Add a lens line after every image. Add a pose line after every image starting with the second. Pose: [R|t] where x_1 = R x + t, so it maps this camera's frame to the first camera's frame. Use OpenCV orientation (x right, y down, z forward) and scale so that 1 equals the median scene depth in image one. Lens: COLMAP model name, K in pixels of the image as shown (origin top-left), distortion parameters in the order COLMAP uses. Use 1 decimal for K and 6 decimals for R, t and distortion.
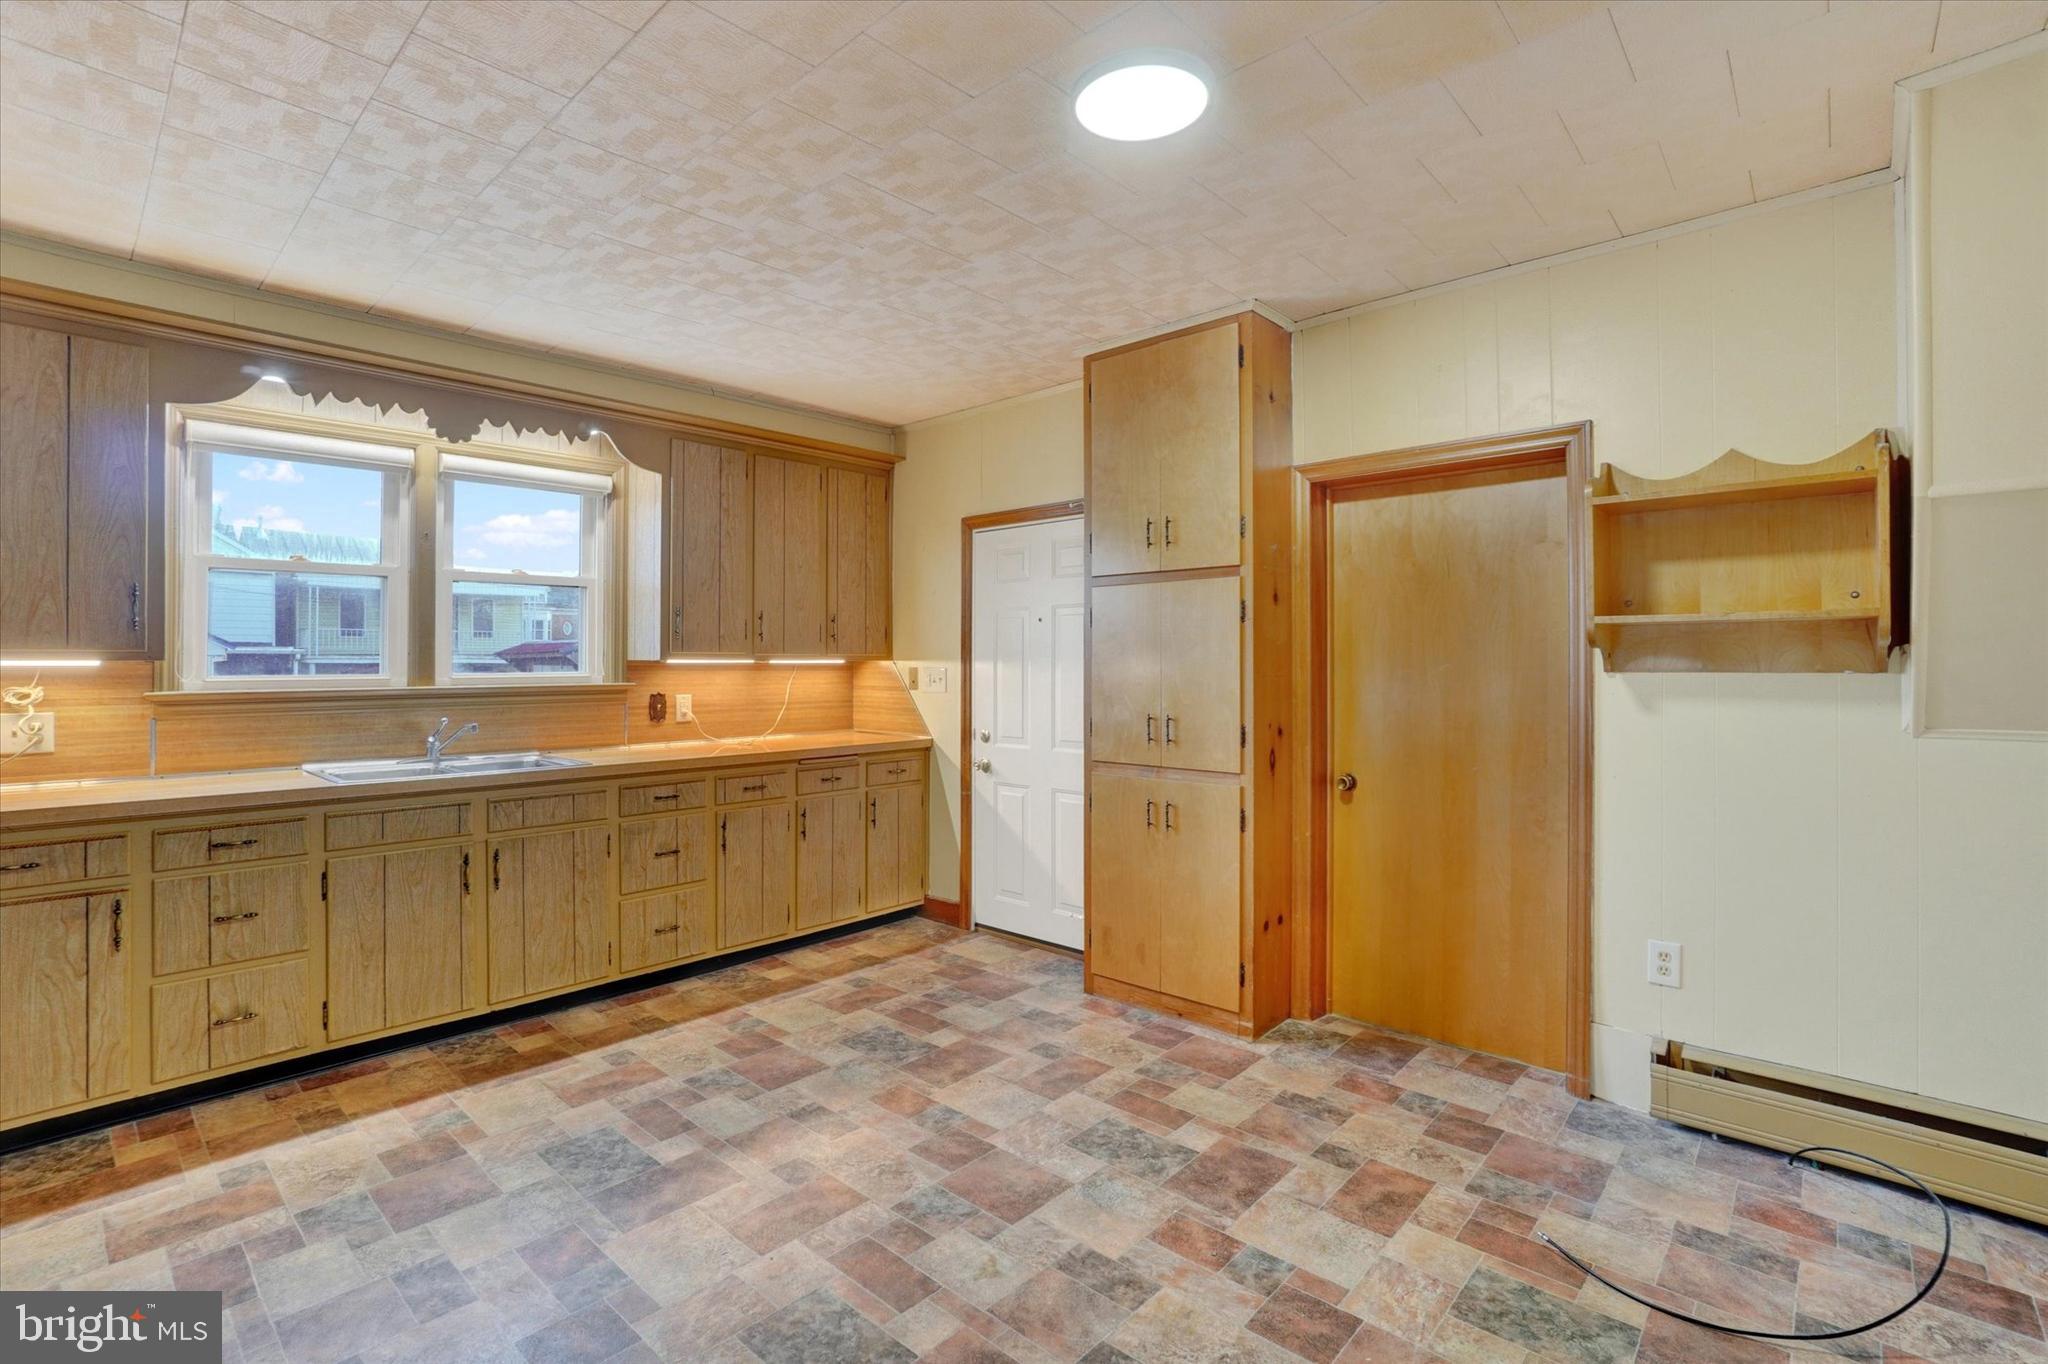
lens RADIAL K [[962.8, 0, 1012.4], [0, 962.8, 660.5], [0, 0, 1]] dist [-0.011904, 0.000849]
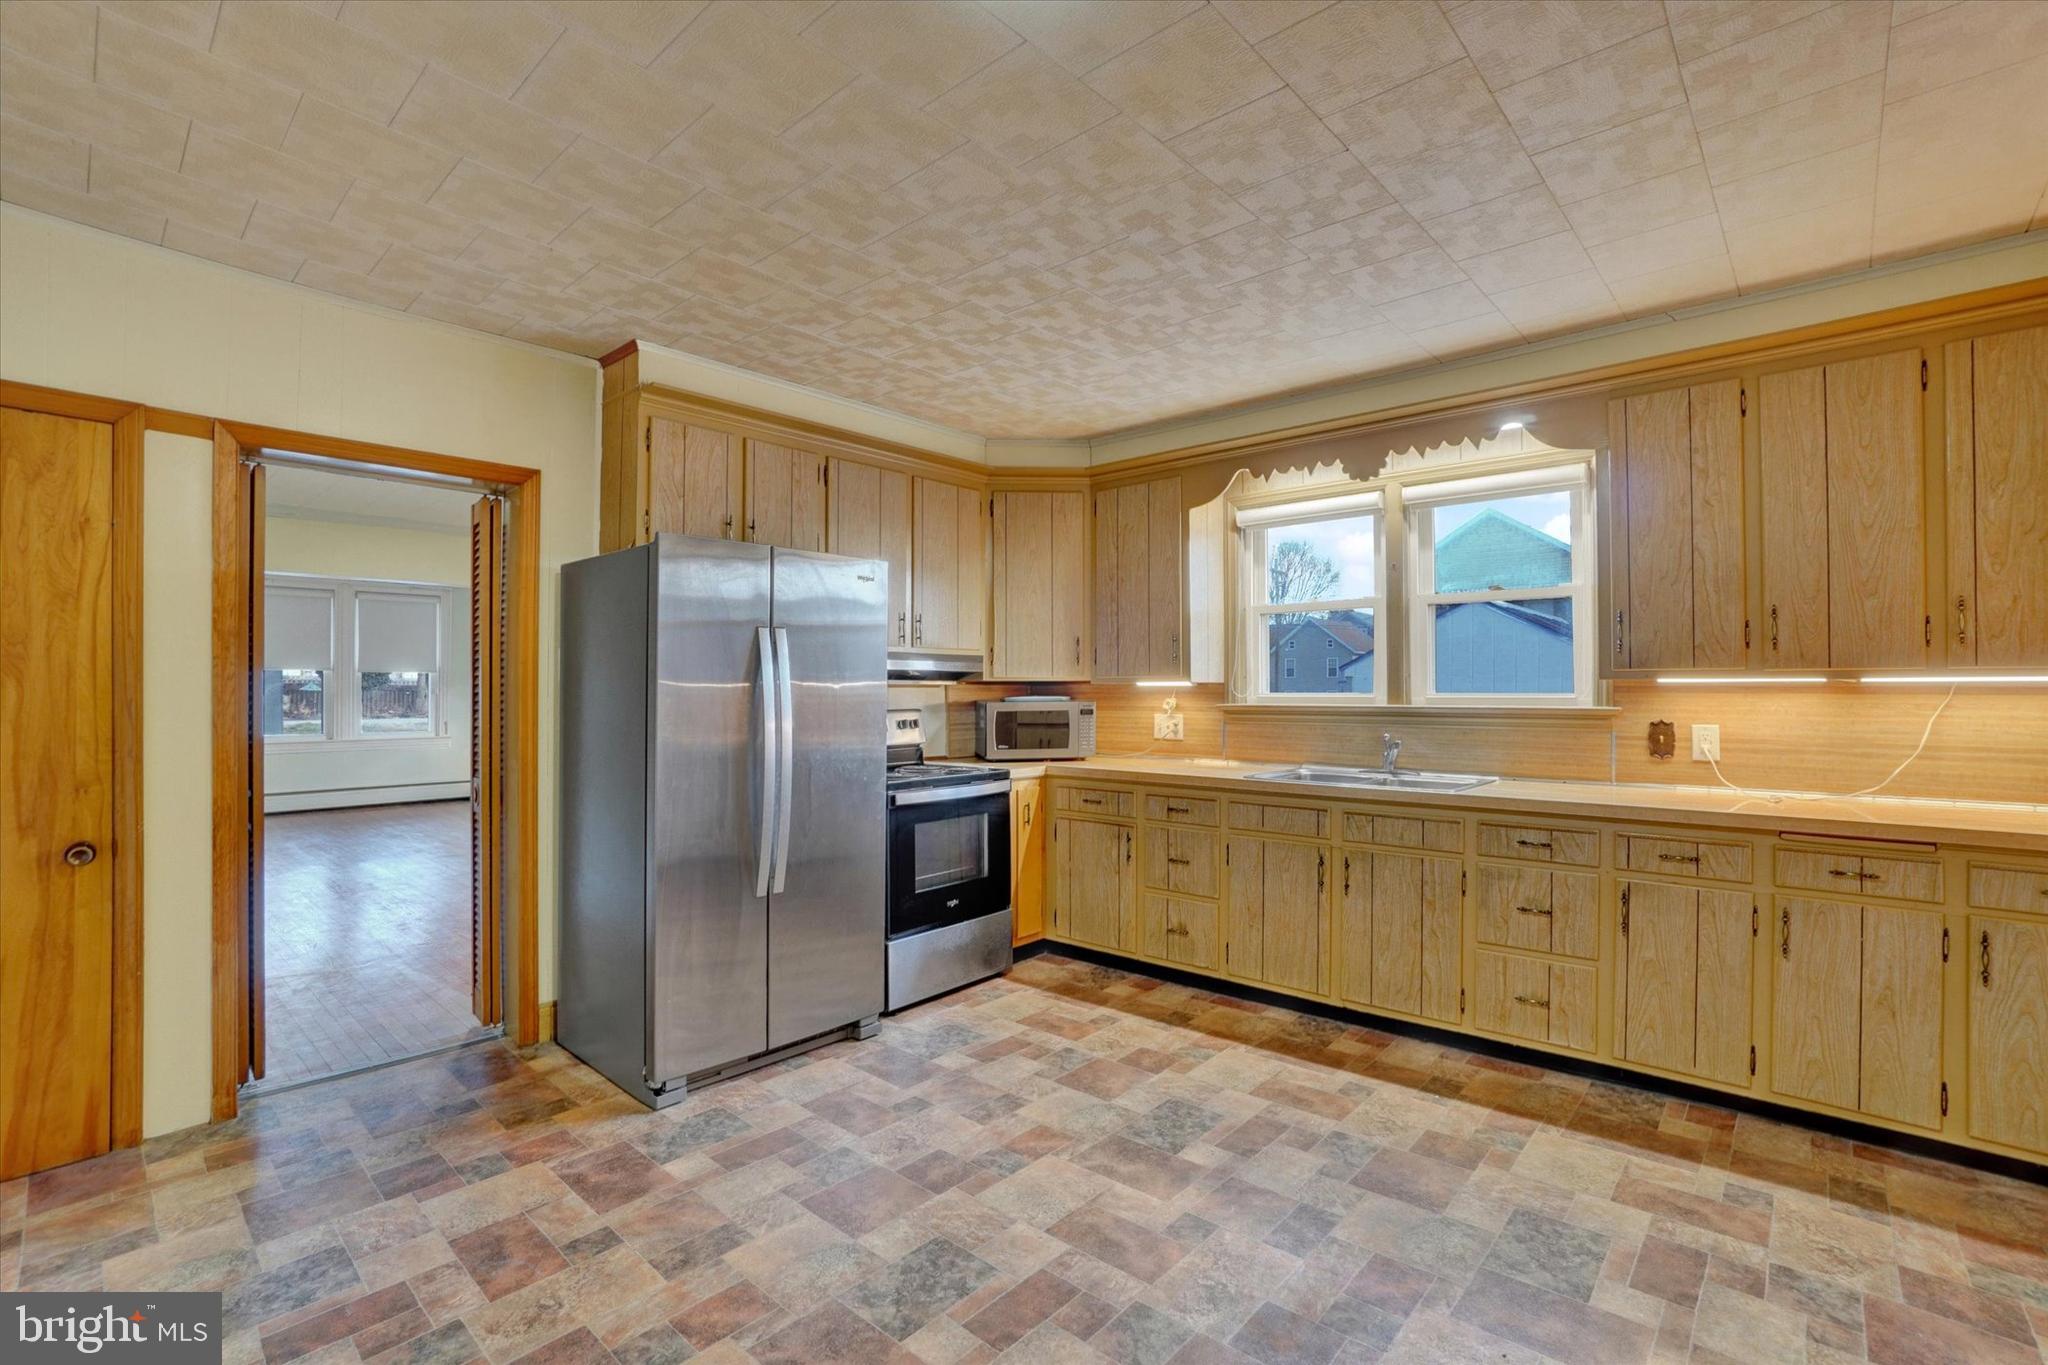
lens RADIAL K [[965.4, 0, 1014.9], [0, 965.4, 681.2], [0, 0, 1]] dist [-0.027092, 0.018367]
pose [[0.014135, -0.006355, -0.999880, 0.470981], [0.003121, 0.999975, -0.006311, 0.005320], [0.999895, -0.003031, 0.014155, 0.544959]]
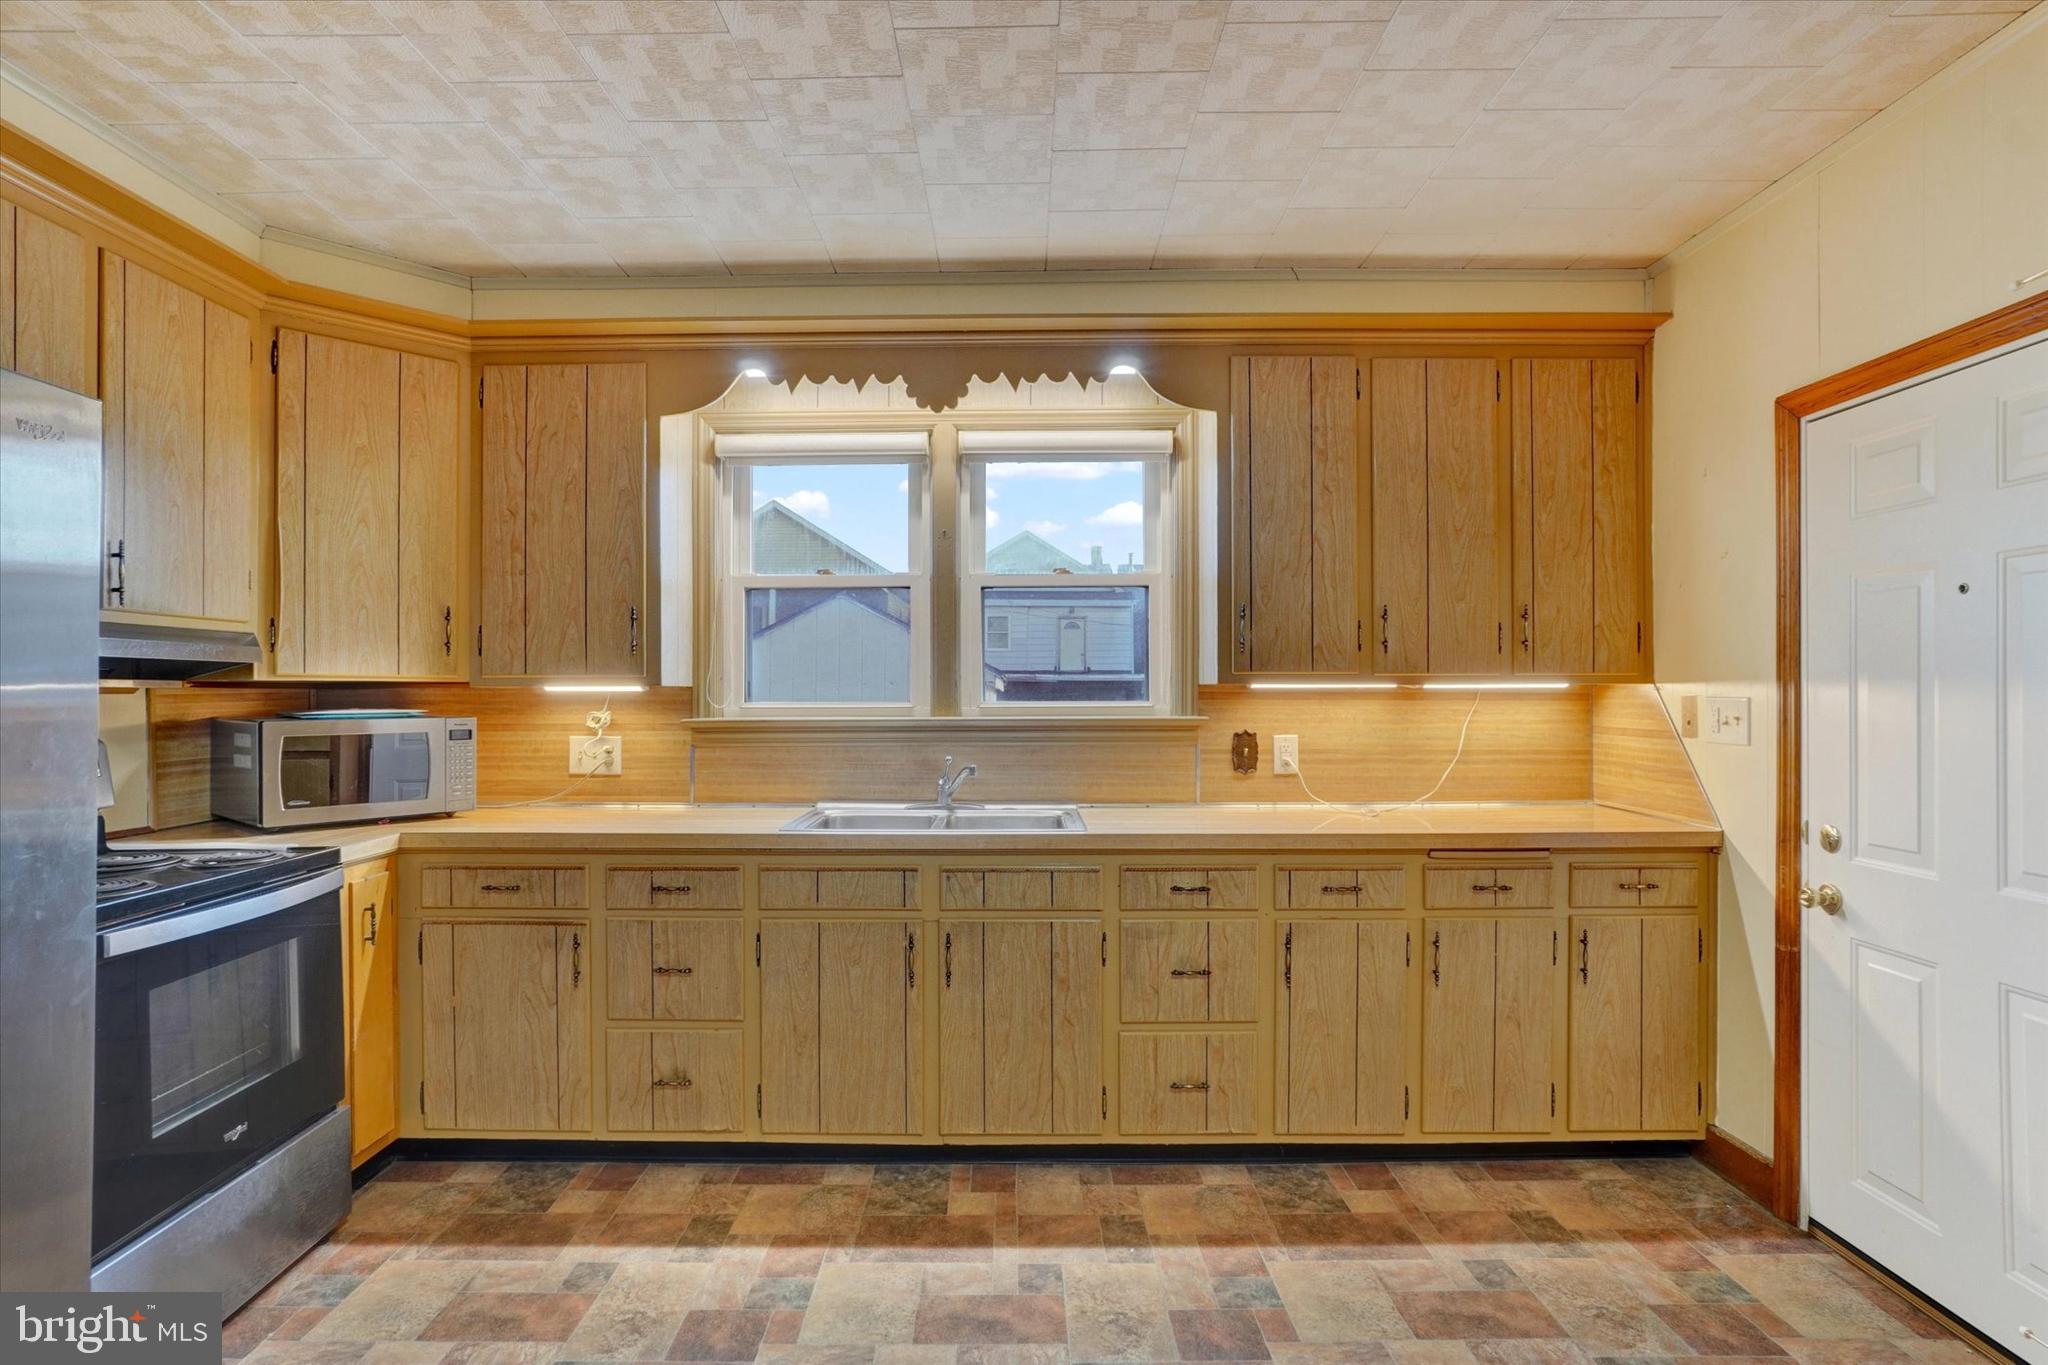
lens RADIAL K [[1088.7, 0, 1012.4], [0, 1088.7, 692.2], [0, 0, 1]] dist [-0.032934, 0.029022]
pose [[0.673180, 0.000553, -0.739479, 0.116370], [0.002291, 0.999993, 0.002833, 0.003227], [0.739475, -0.003601, 0.673174, 0.407008]]
